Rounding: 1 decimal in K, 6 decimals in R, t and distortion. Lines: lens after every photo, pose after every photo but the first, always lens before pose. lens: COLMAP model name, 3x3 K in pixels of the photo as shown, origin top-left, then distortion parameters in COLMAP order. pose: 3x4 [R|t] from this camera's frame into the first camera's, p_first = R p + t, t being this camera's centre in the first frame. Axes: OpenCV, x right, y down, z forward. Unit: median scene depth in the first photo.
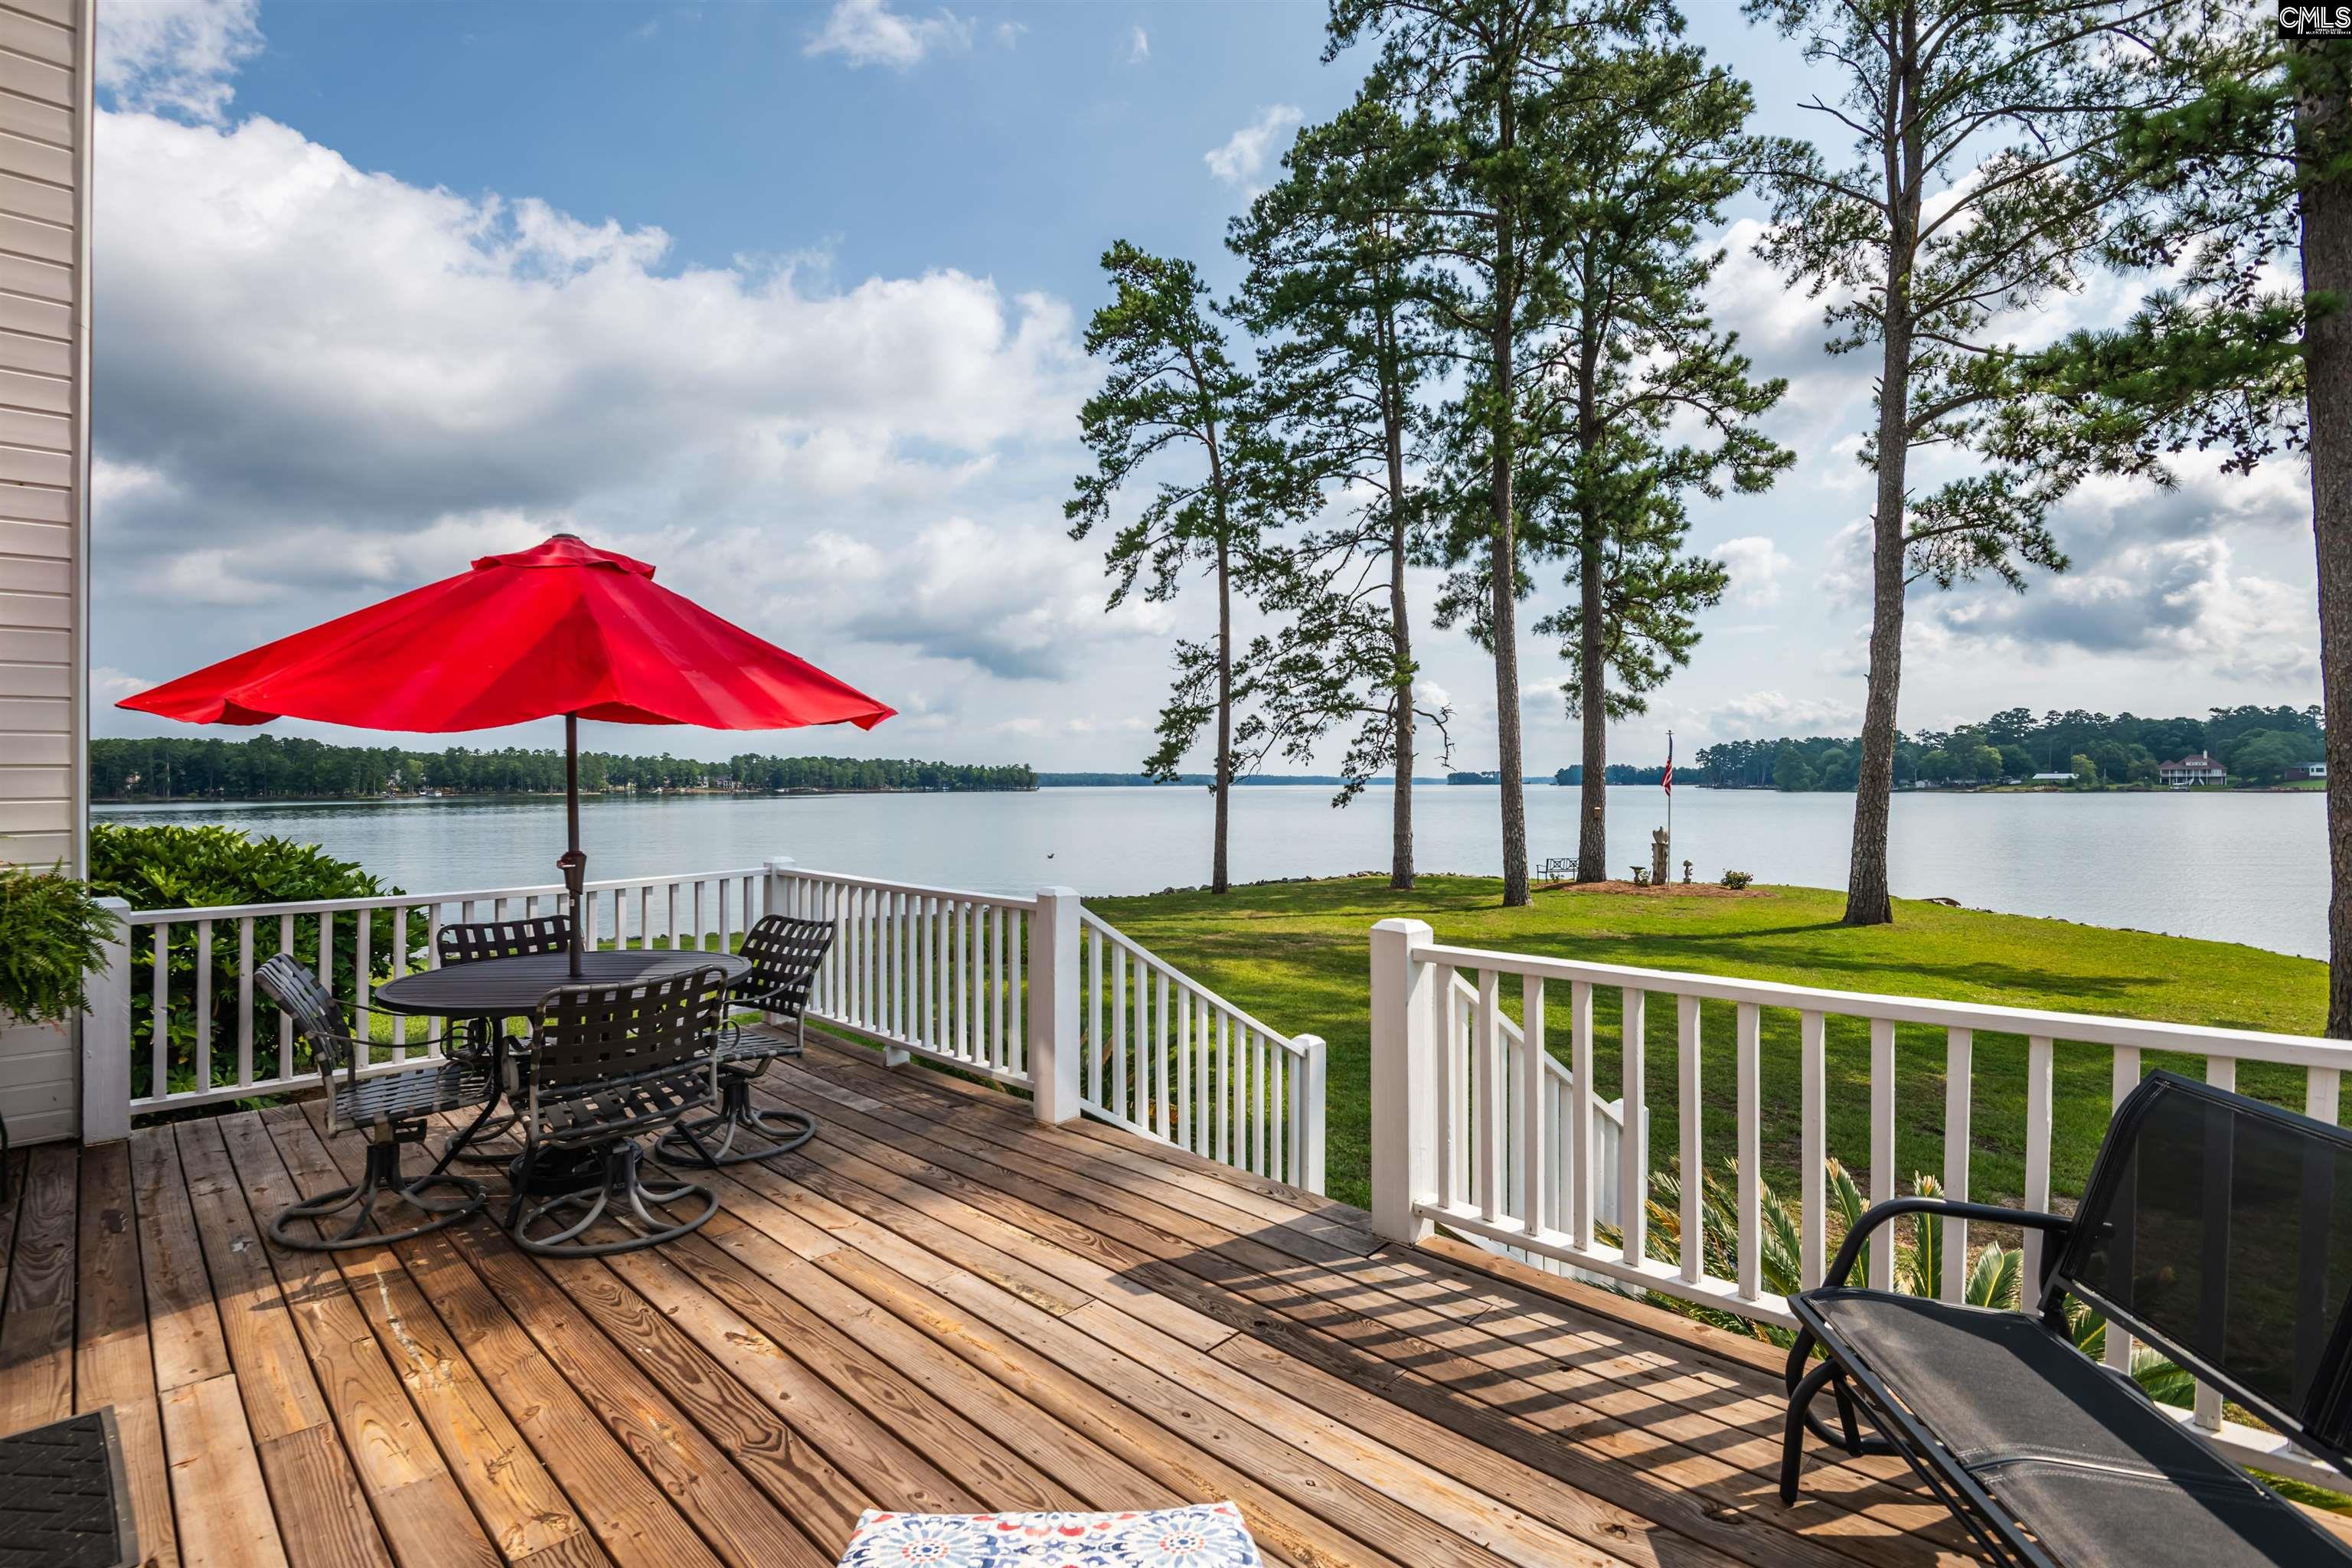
lens RADIAL K [[1093.1, 0, 1173.9], [0, 1093.1, 768.3], [0, 0, 1]] dist [0.035020, -0.035849]
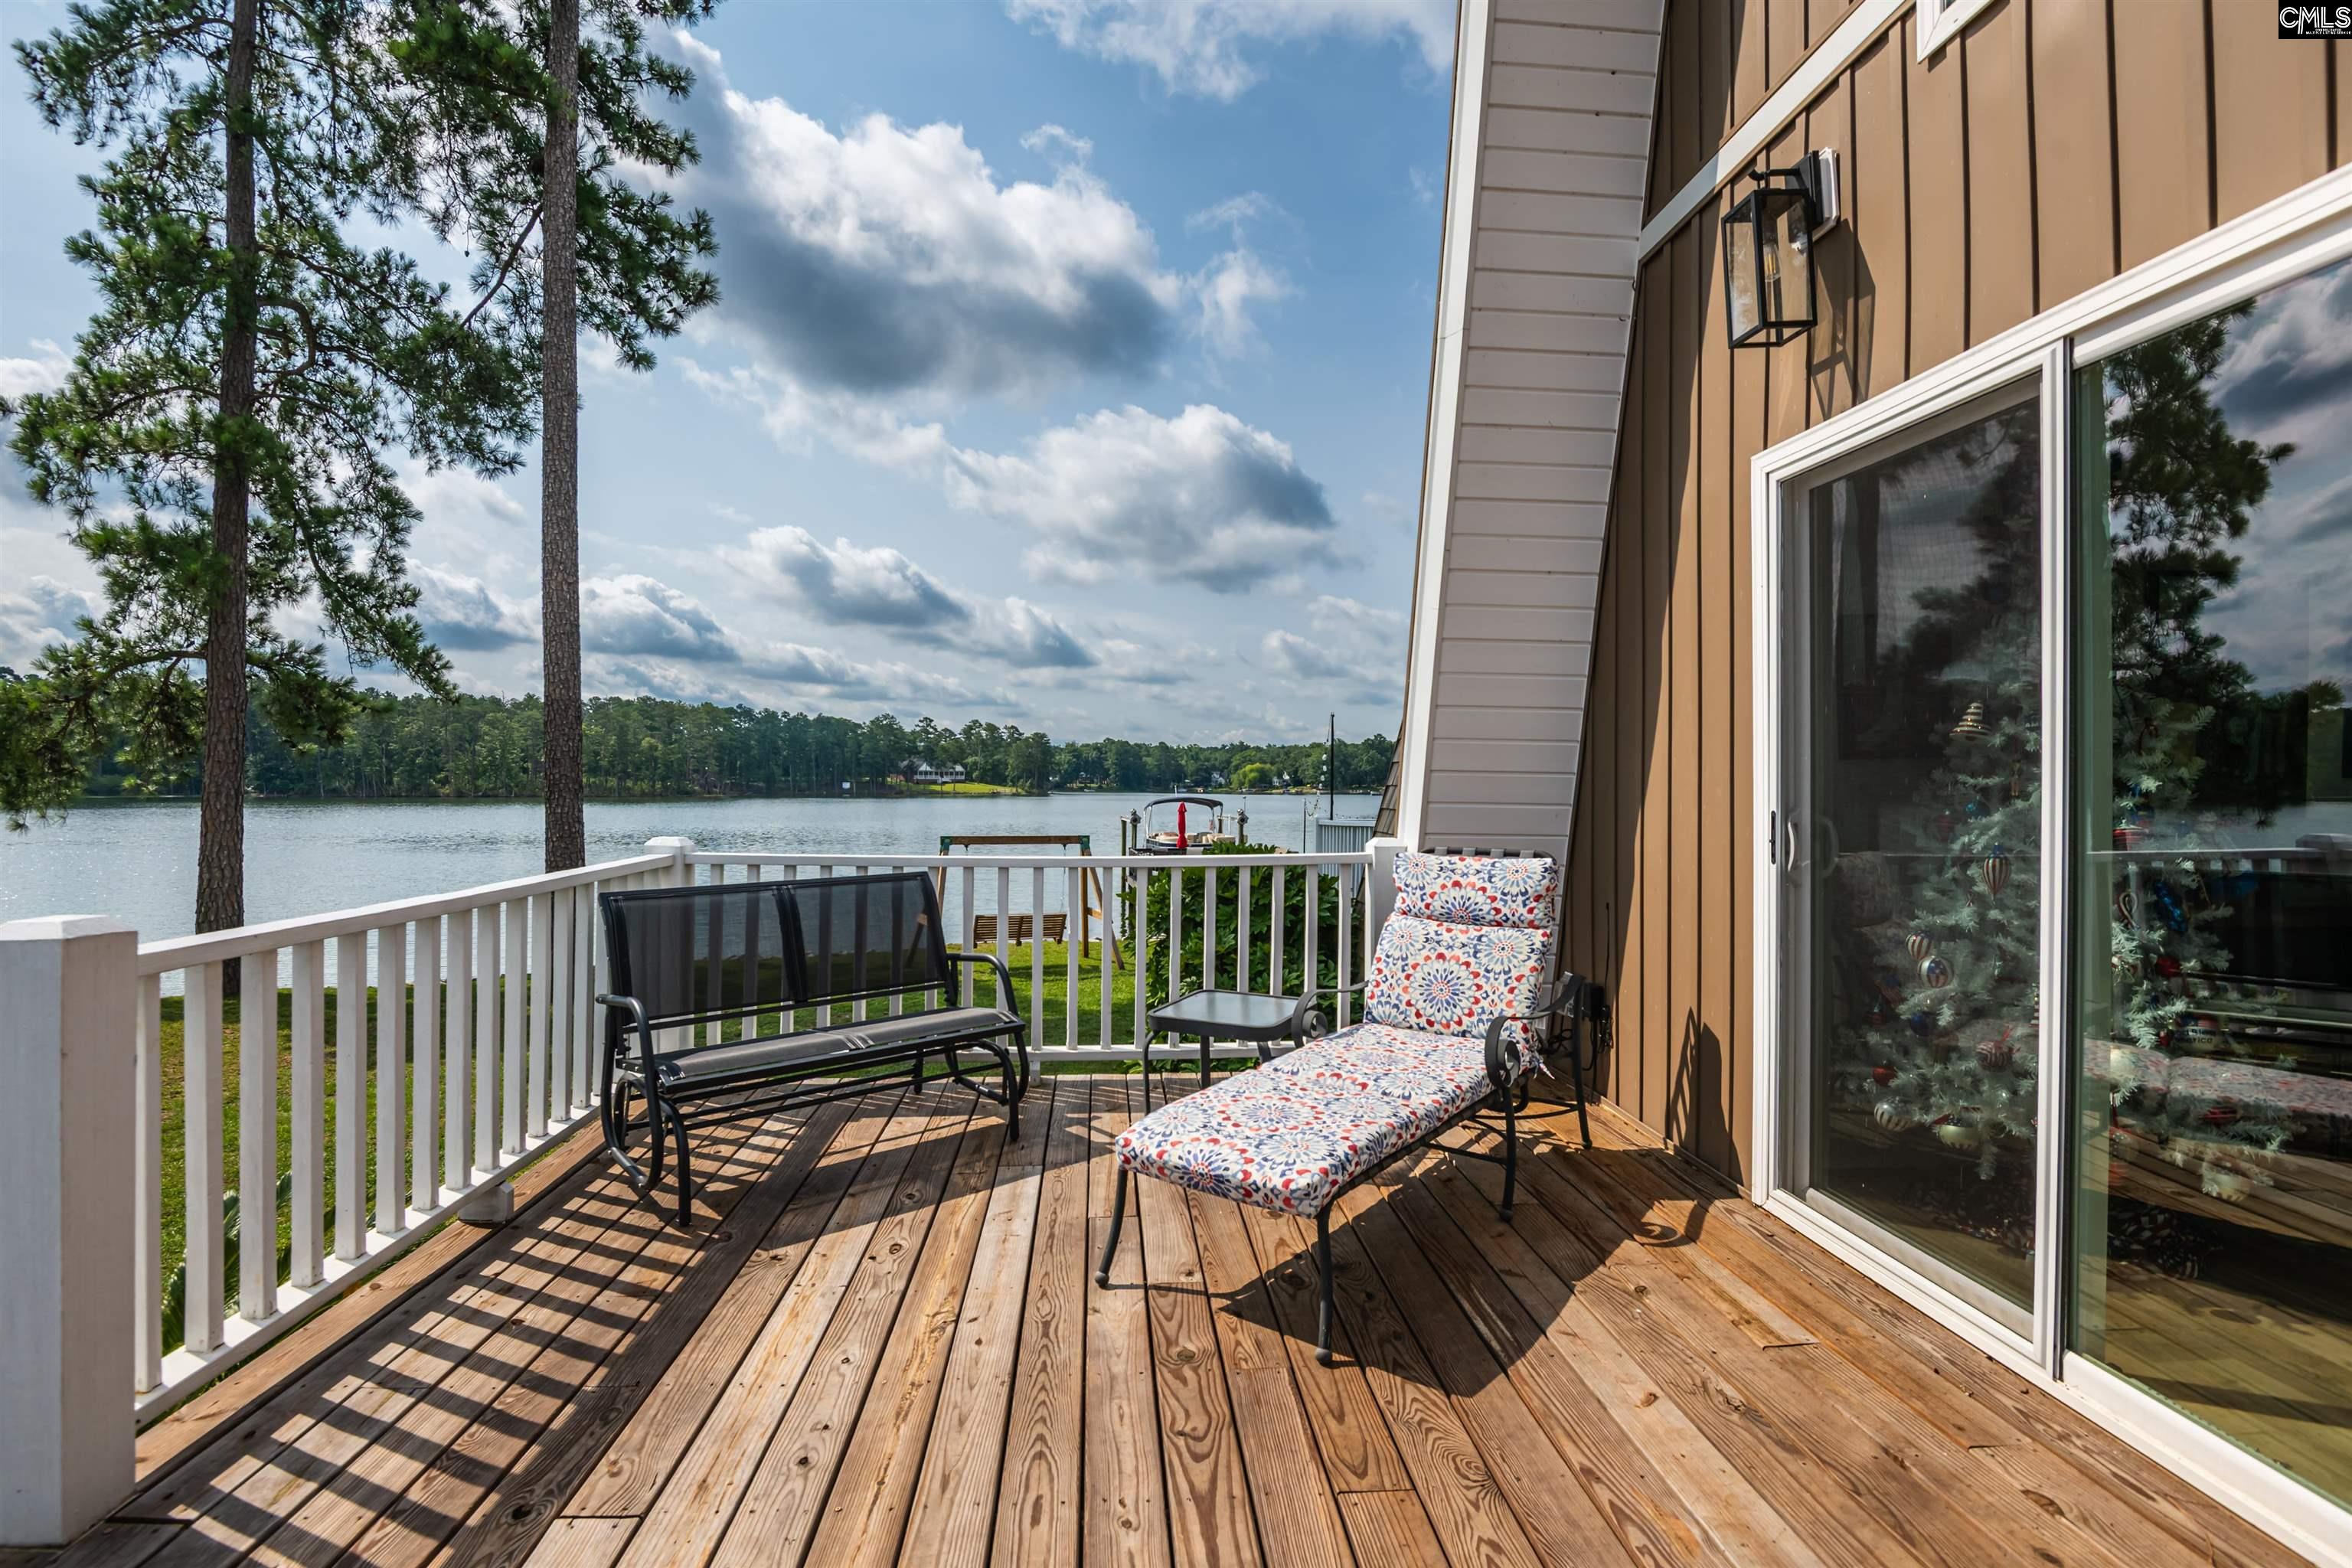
lens RADIAL K [[1113.6, 0, 1169.8], [0, 1113.6, 783.4], [0, 0, 1]] dist [0.002736, -0.013148]
pose [[-0.741119, 0.001367, 0.671372, -0.073345], [-0.009436, 0.999878, -0.012452, 0.010811], [-0.671307, -0.015563, -0.741016, 0.144339]]
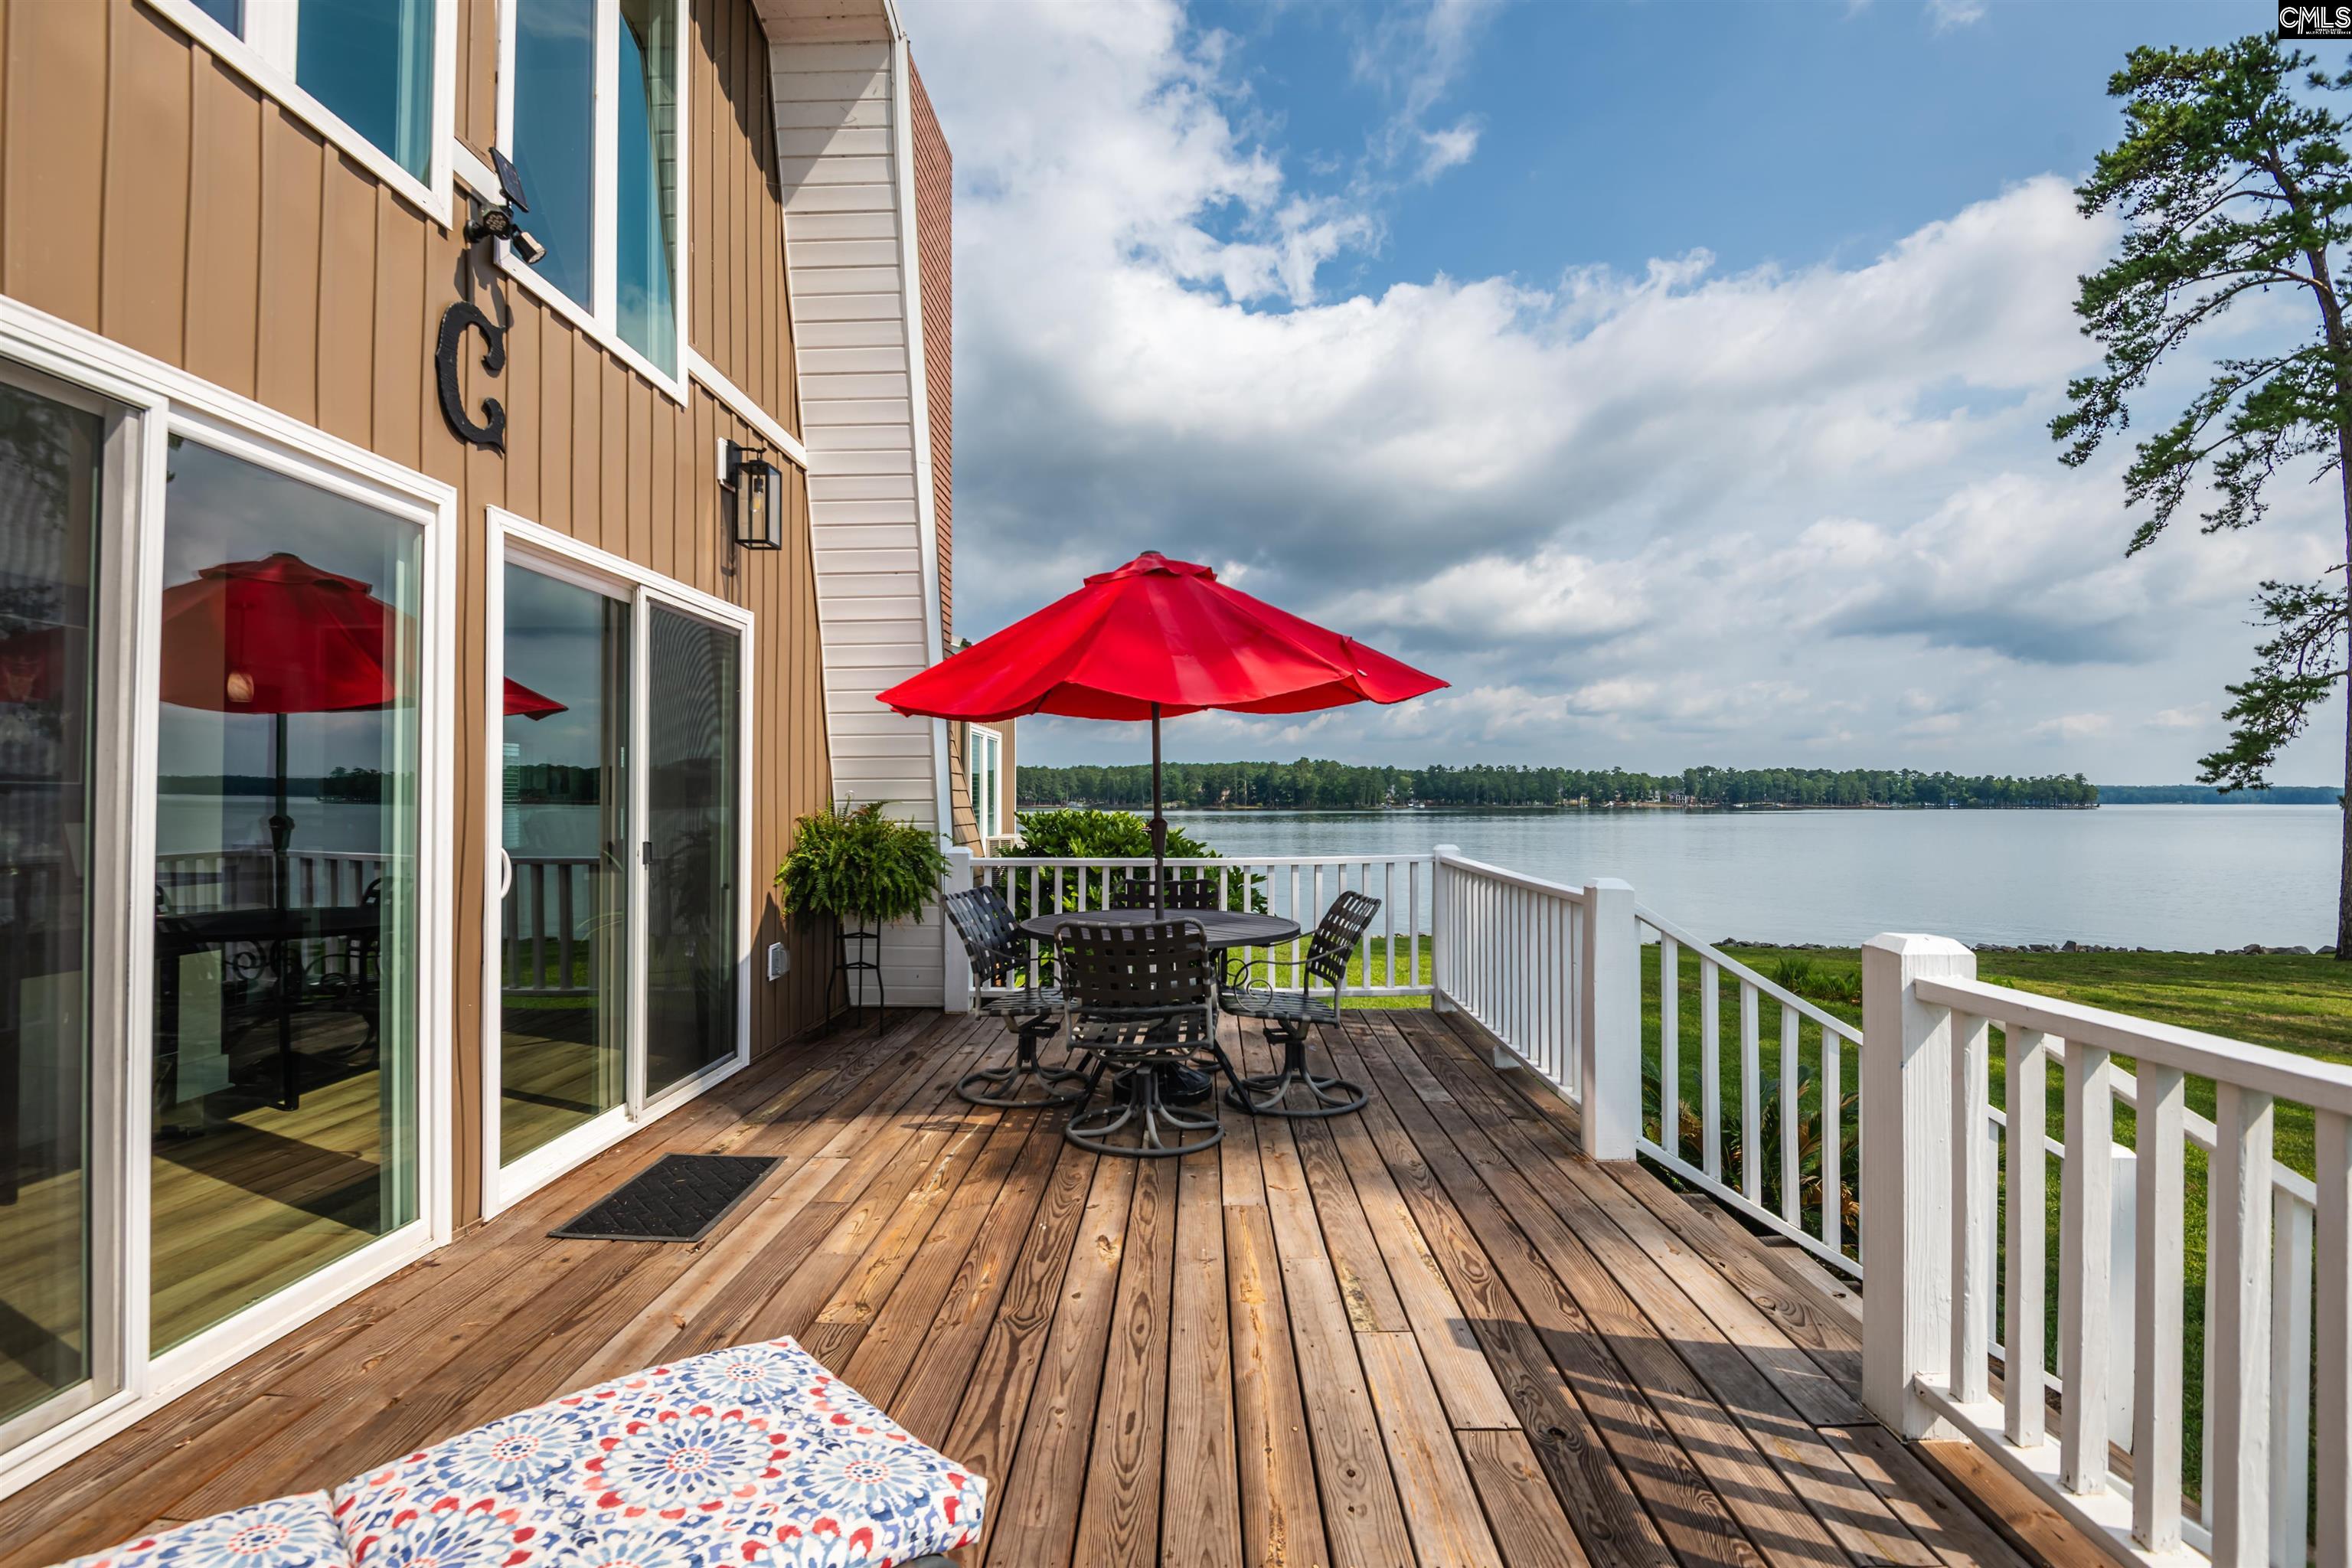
lens RADIAL K [[1113.6, 0, 1169.8], [0, 1113.6, 783.4], [0, 0, 1]] dist [0.002736, -0.013148]
pose [[0.673374, -0.007612, -0.739263, 0.055073], [0.007034, 0.999968, -0.003889, 0.006839], [0.739269, -0.002581, 0.673406, 0.033748]]
